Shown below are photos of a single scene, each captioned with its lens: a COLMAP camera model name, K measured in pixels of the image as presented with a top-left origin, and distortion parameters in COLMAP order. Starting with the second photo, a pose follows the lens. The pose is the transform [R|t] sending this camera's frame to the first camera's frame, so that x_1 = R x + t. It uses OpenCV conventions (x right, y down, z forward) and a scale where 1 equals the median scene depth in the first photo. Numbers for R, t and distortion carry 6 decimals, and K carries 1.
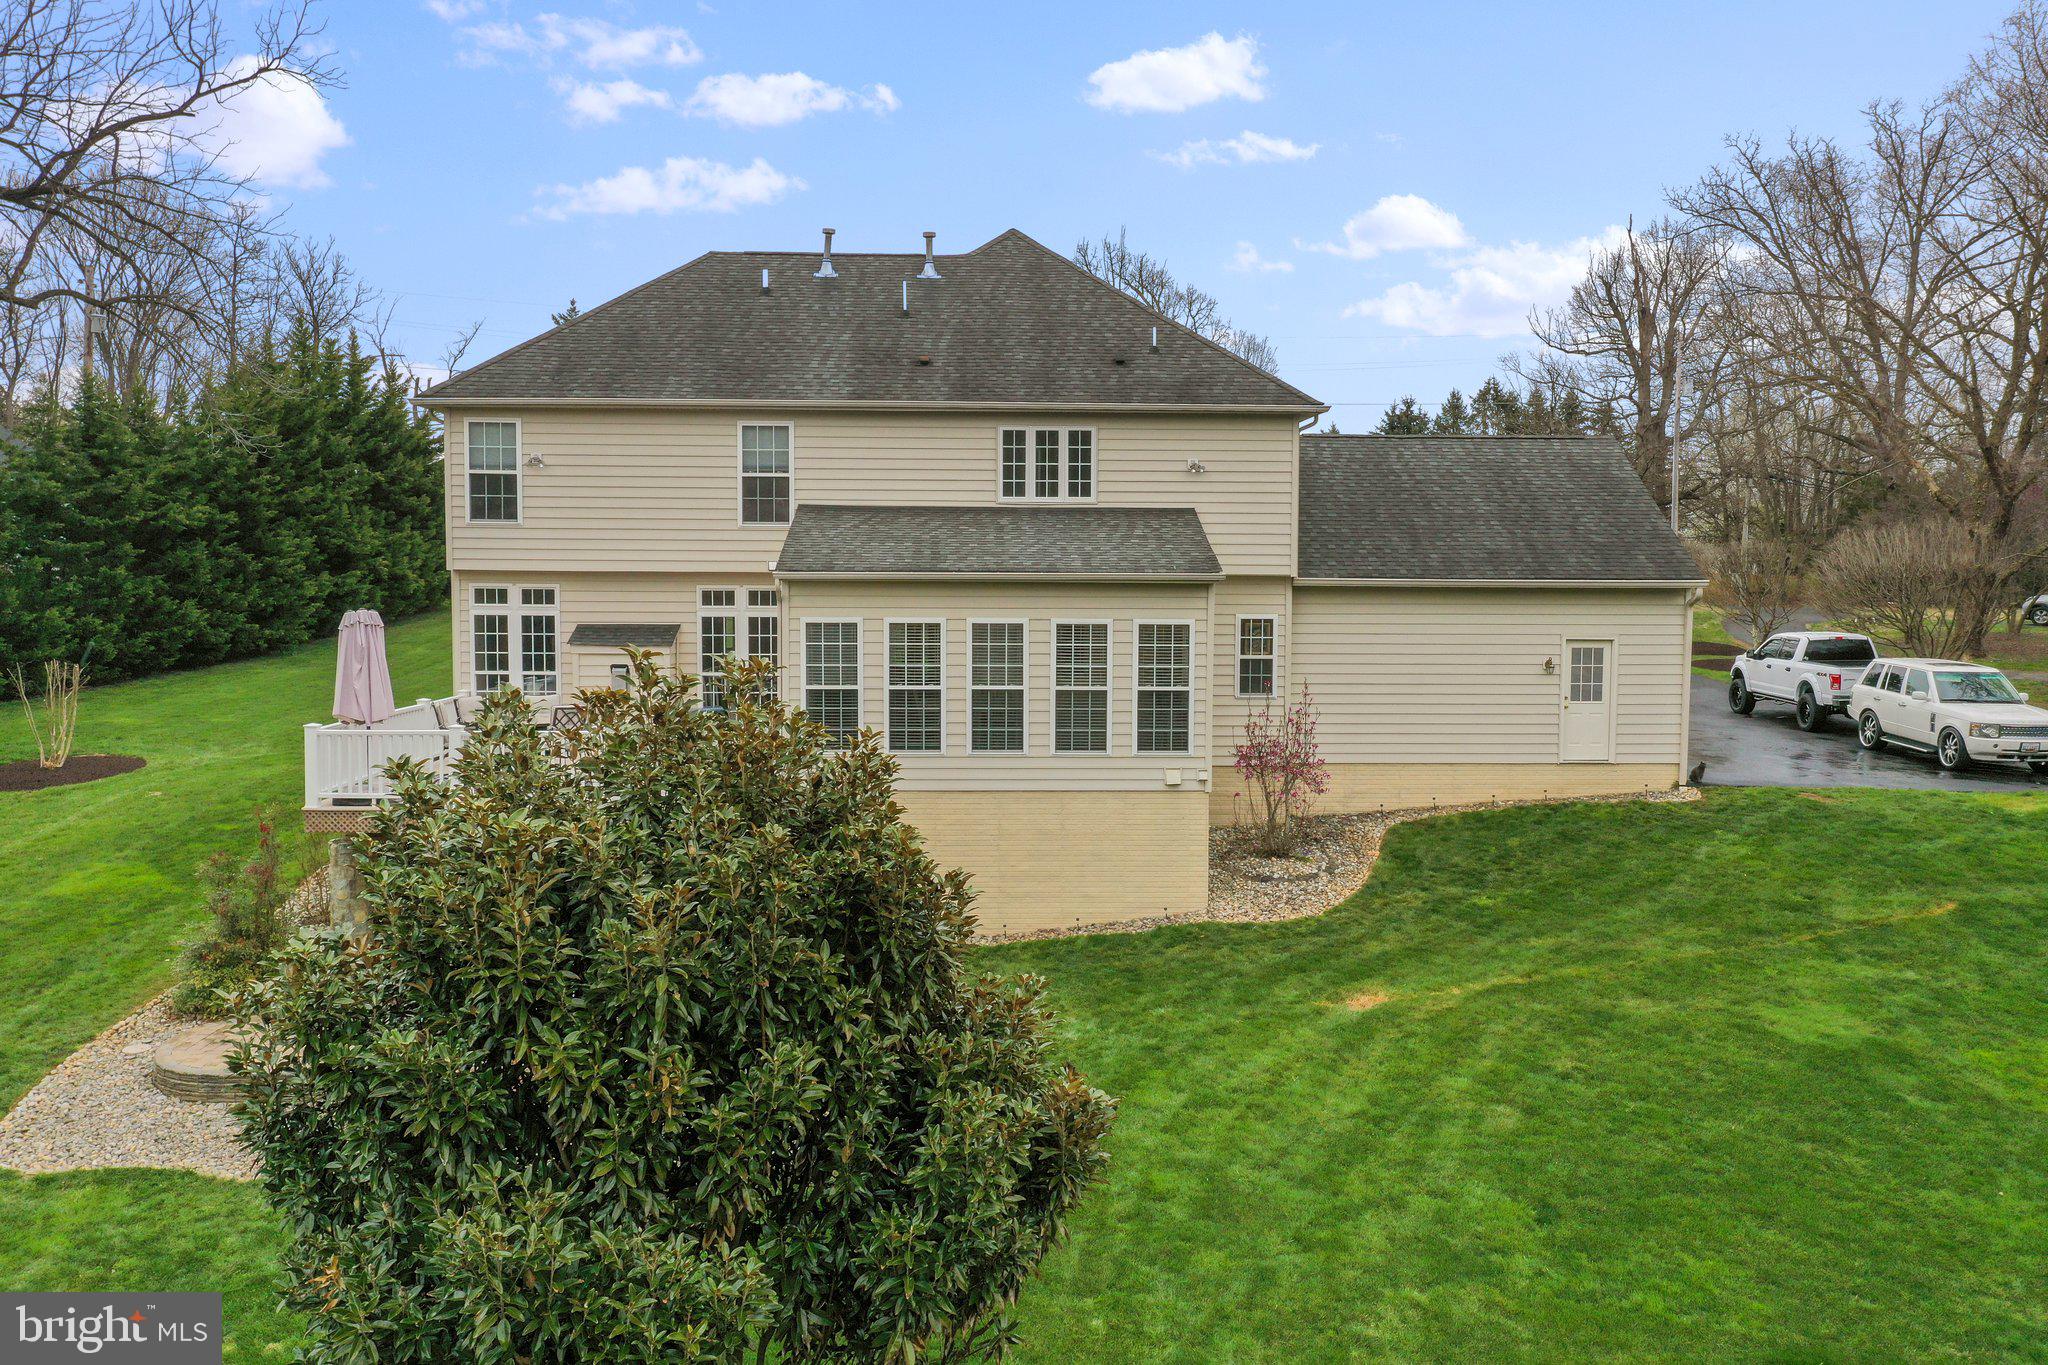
lens RADIAL K [[1632.3, 0, 1024.0], [0, 1632.3, 682.5], [0, 0, 1]] dist [-0.001059, 0.007397]
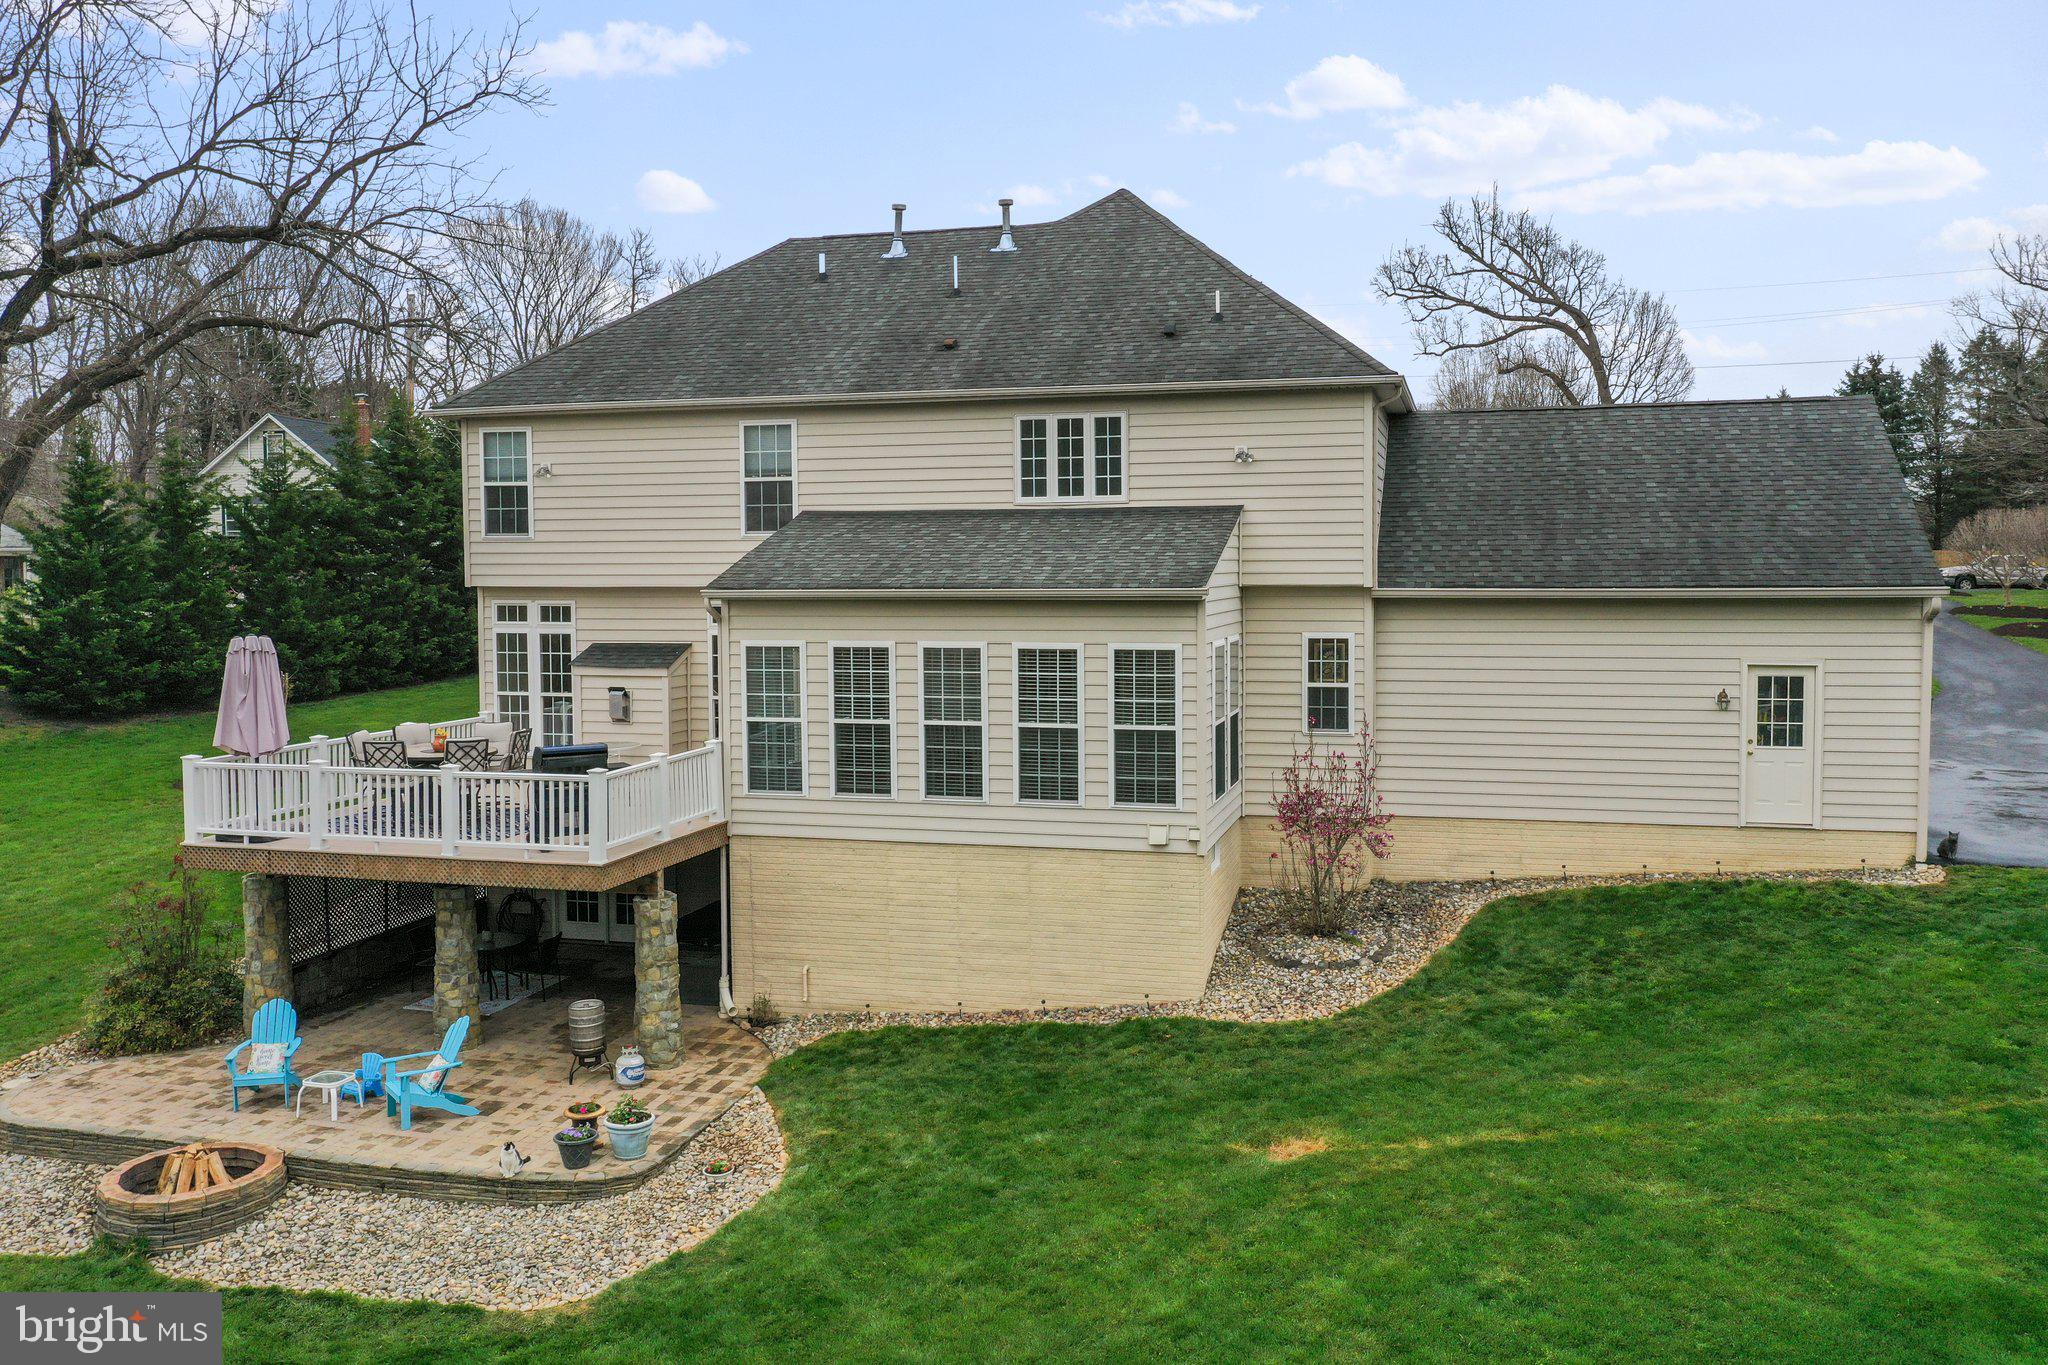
lens RADIAL K [[1648.2, 0, 1028.3], [0, 1648.2, 637.5], [0, 0, 1]] dist [-0.002089, 0.000203]
pose [[0.955069, 0.001832, -0.296379, 0.249390], [-0.007738, 0.999794, -0.018754, -0.023220], [0.296283, 0.020204, 0.954886, 0.170439]]
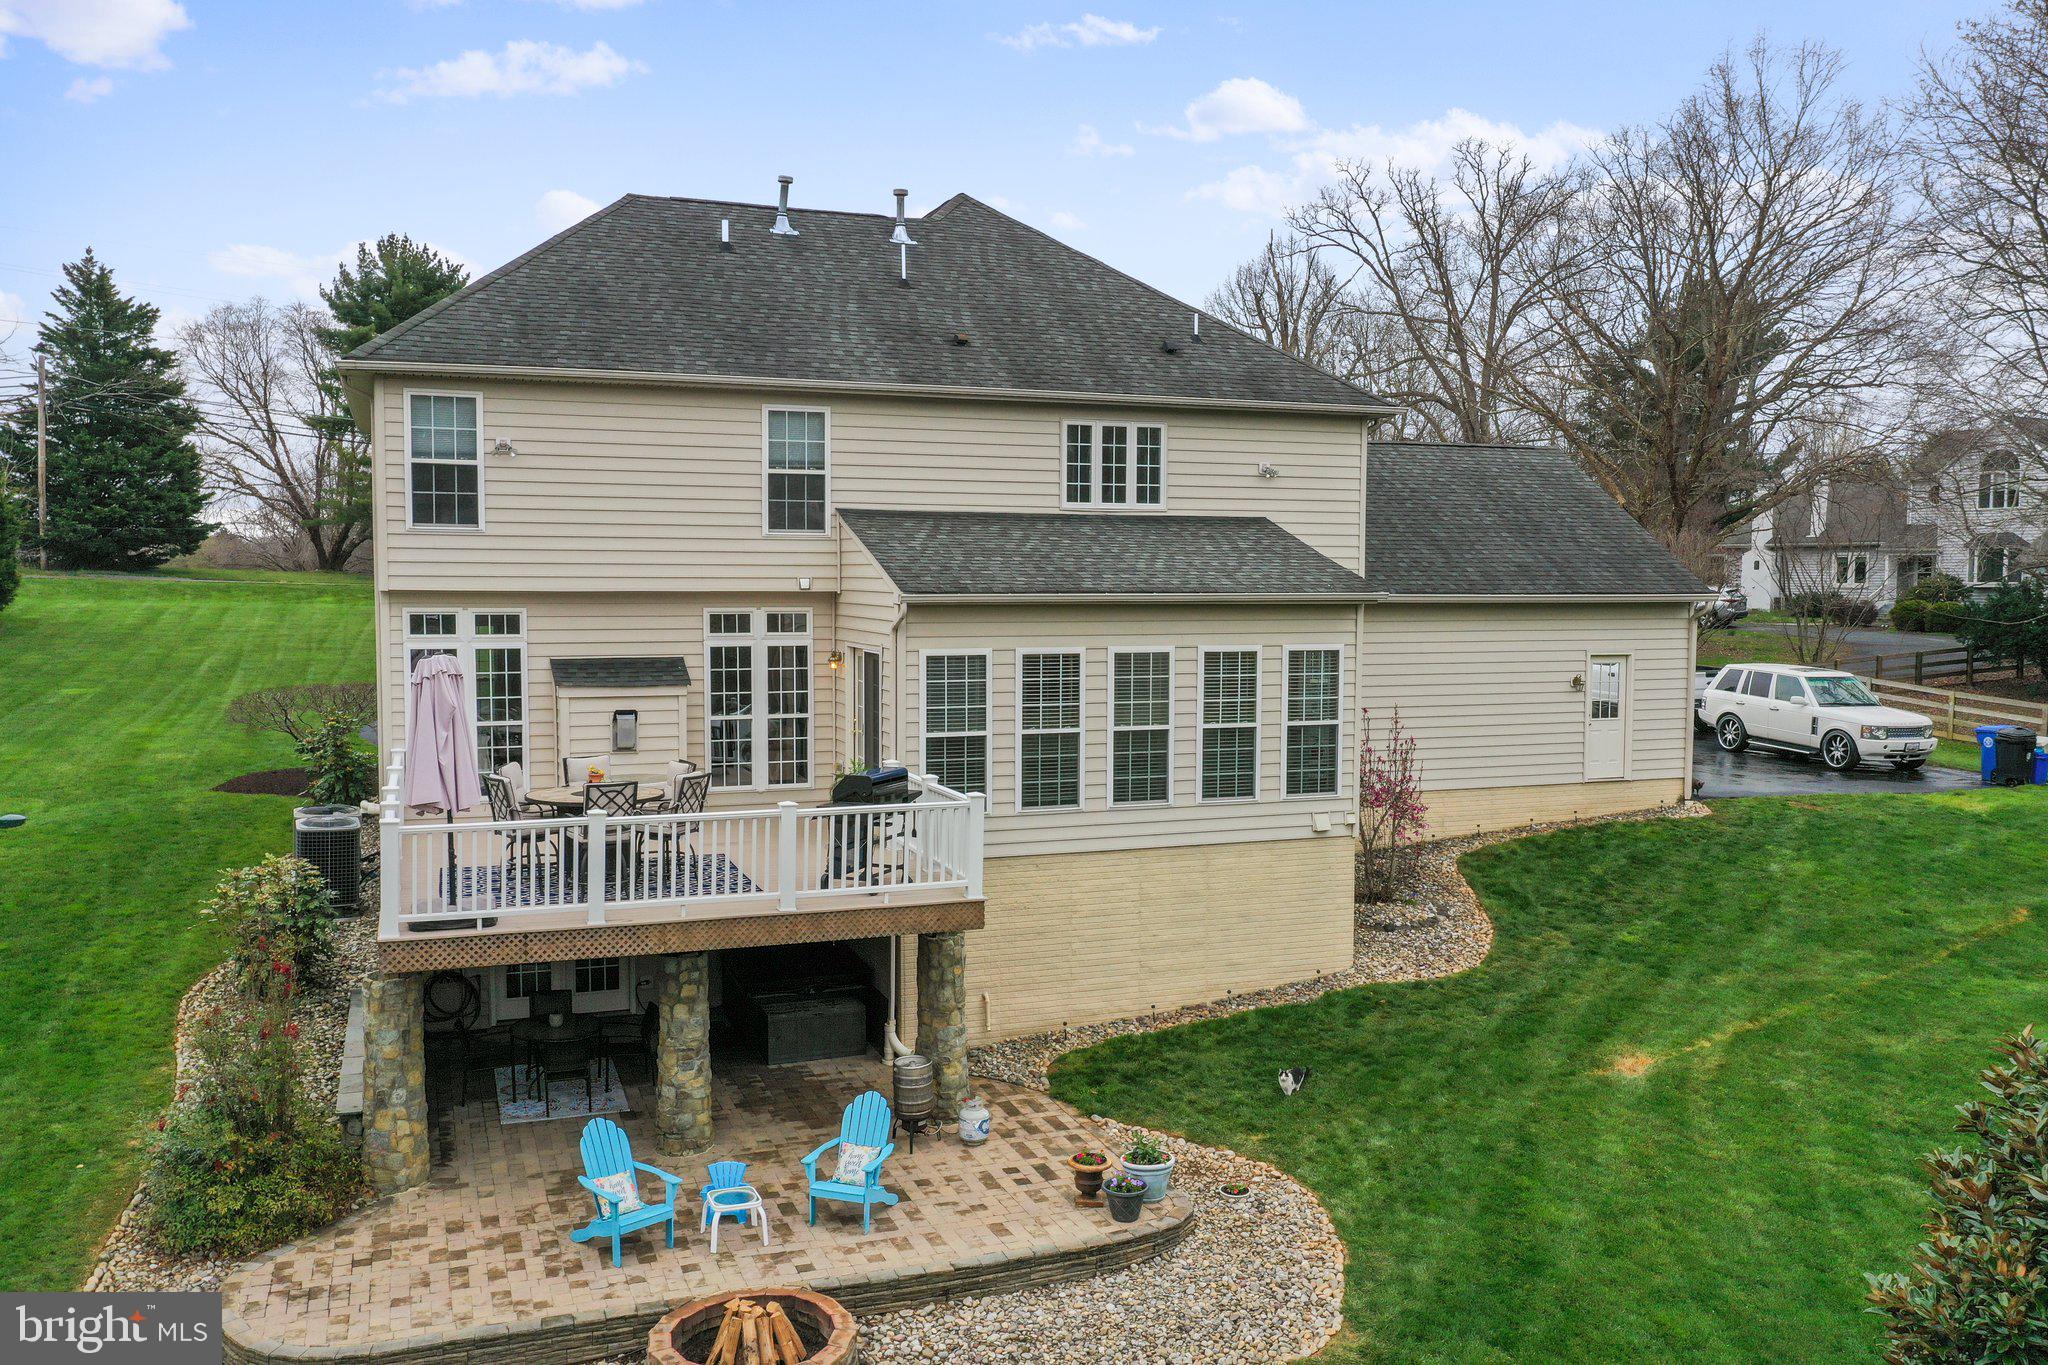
lens RADIAL K [[1632.3, 0, 1024.0], [0, 1632.3, 682.5], [0, 0, 1]] dist [-0.001059, 0.007397]
pose [[0.947799, -0.022941, 0.318043, -0.310391], [0.022550, 0.999734, 0.004911, -0.023532], [-0.318071, 0.002517, 0.948064, 0.192326]]
